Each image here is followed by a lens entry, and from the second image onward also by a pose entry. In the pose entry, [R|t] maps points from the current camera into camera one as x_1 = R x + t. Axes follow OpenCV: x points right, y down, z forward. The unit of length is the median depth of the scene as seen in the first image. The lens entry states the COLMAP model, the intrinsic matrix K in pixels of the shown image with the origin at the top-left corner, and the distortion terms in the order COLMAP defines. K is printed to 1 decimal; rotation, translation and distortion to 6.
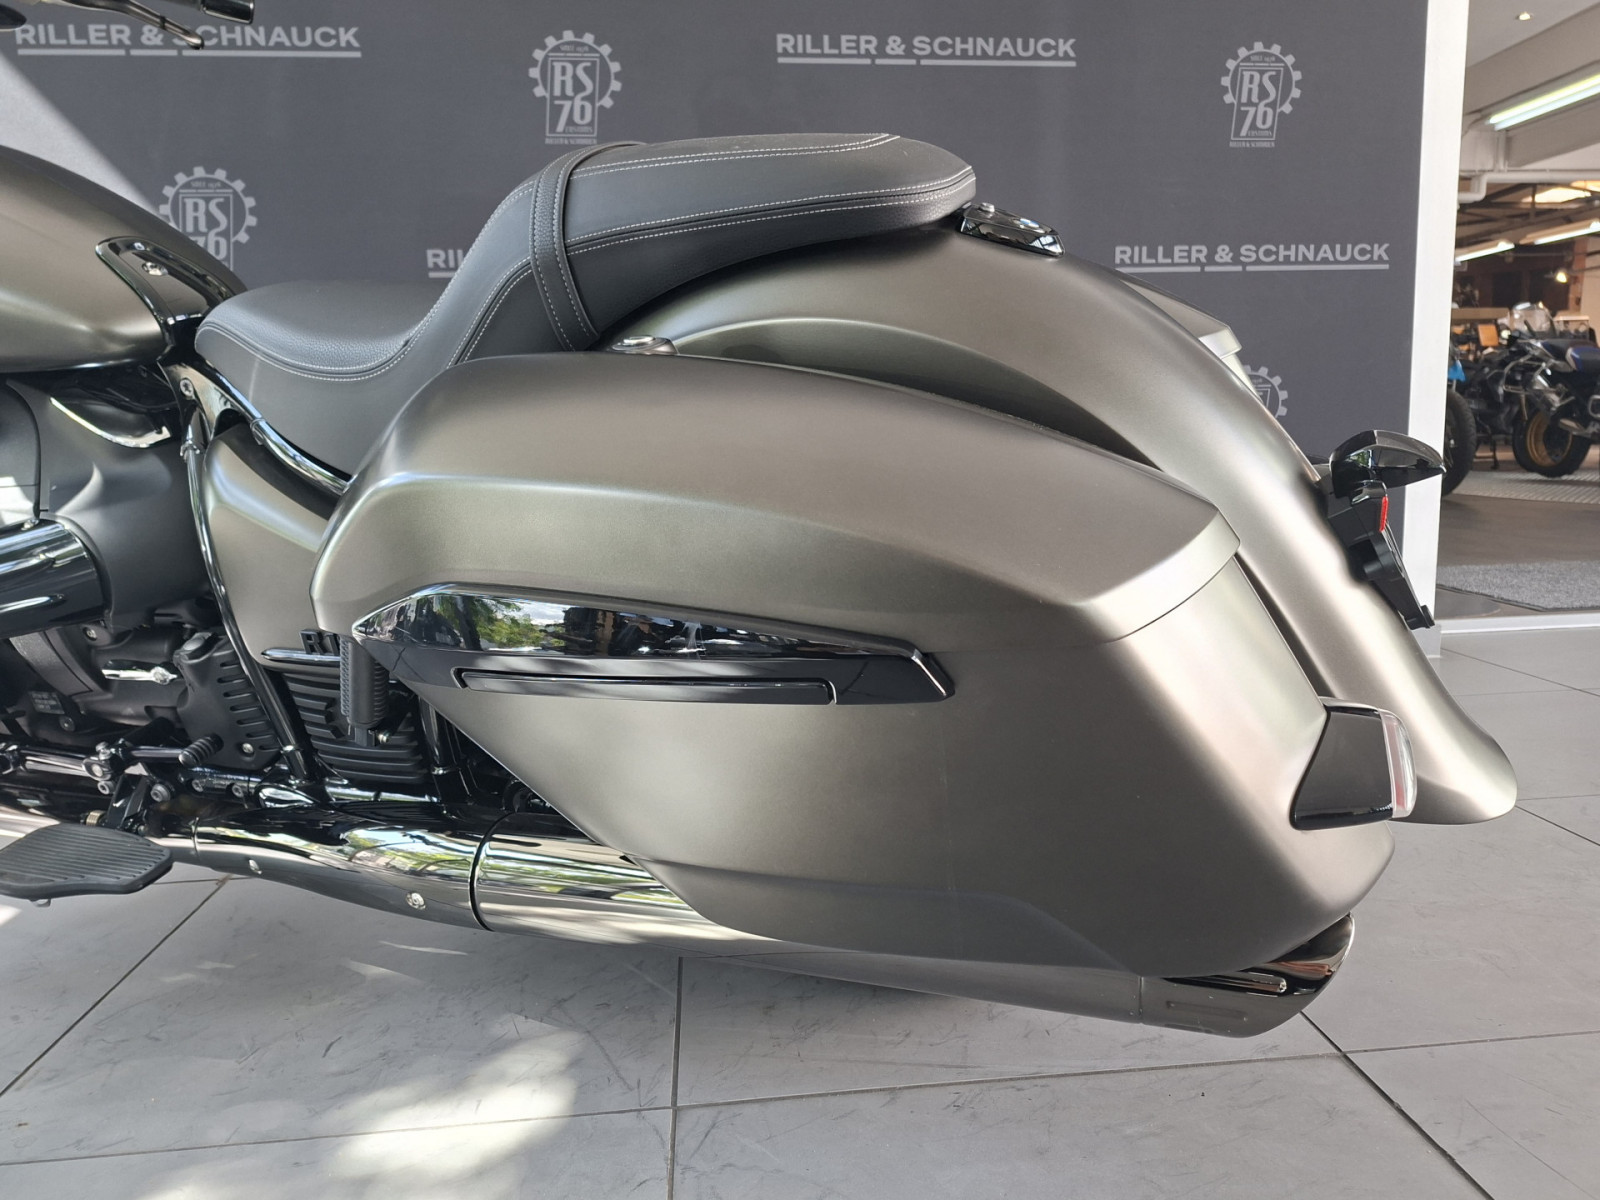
lens RADIAL K [[1148.6, 0, 800.0], [0, 1148.6, 600.0], [0, 0, 1]] dist [0.097681, -0.116556]
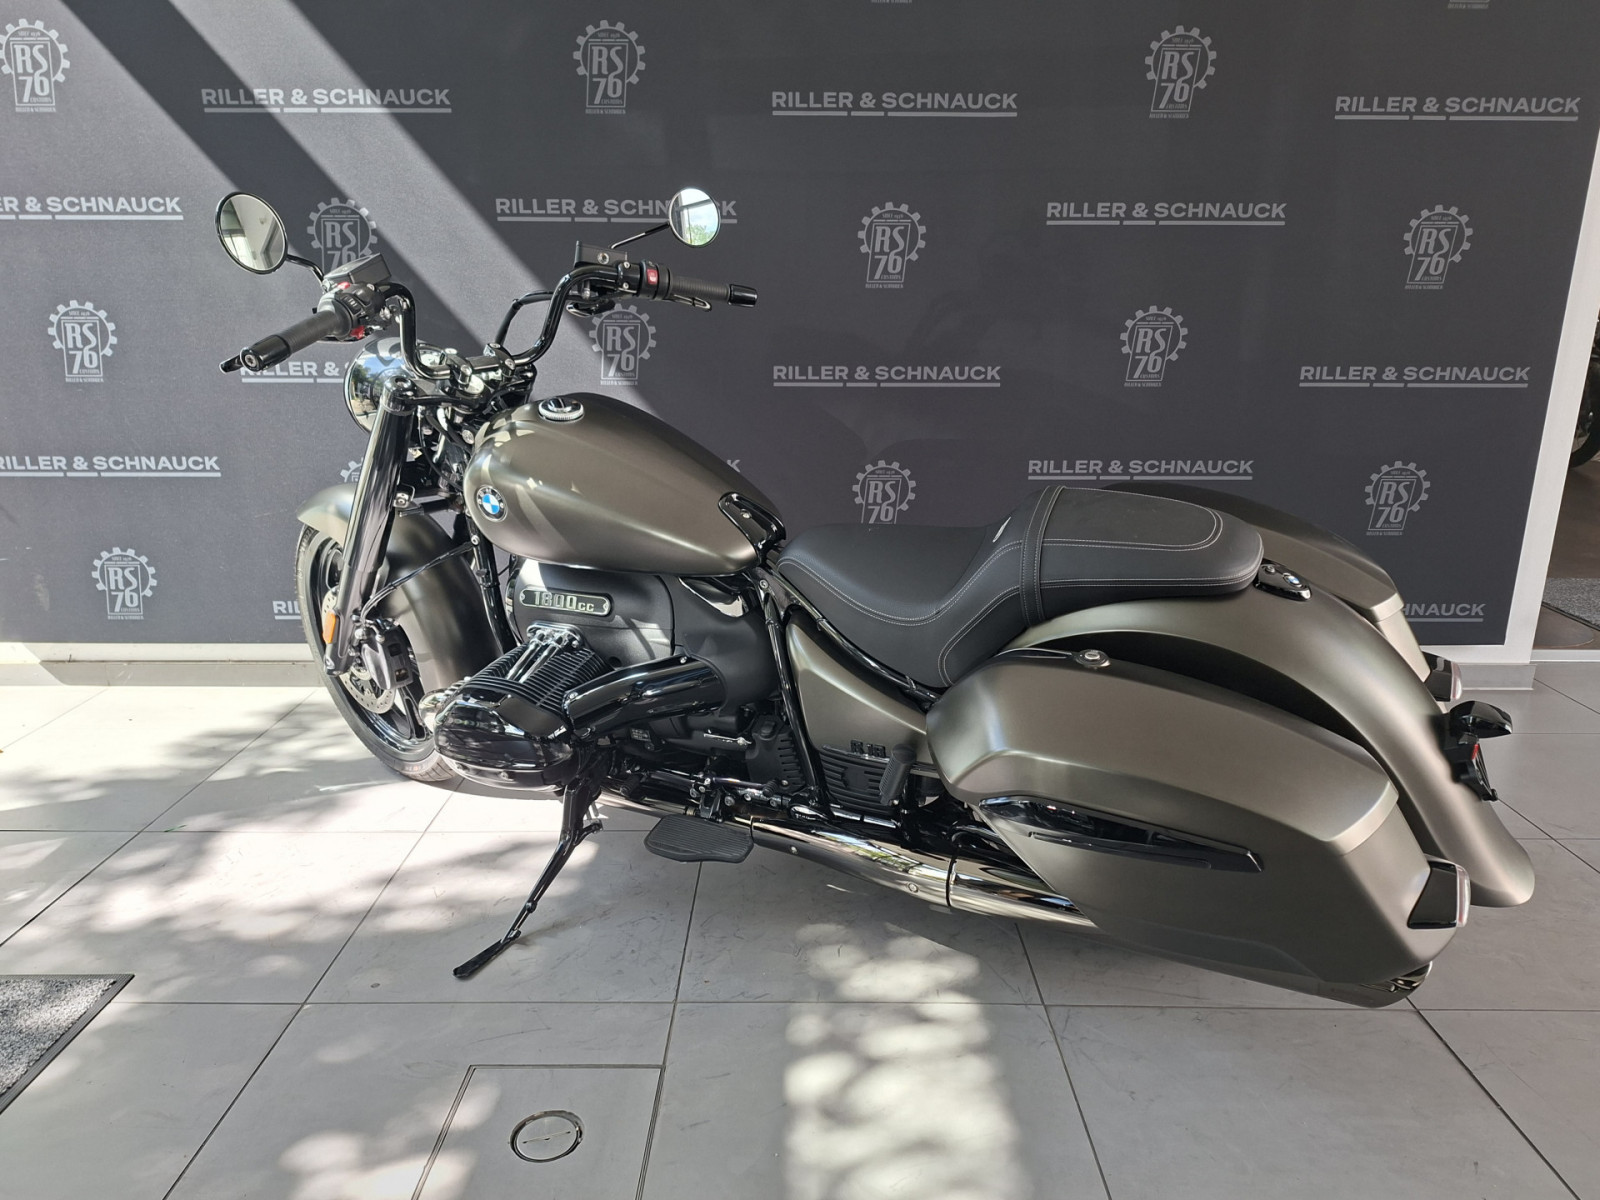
lens RADIAL K [[1085.6, 0, 800.7], [0, 1085.6, 642.8], [0, 0, 1]] dist [0.088353, -0.084546]
pose [[0.993860, 0.057496, -0.094537, -0.329137], [-0.044386, 0.989802, 0.135356, -0.339491], [0.101355, -0.130329, 0.986277, -0.664061]]
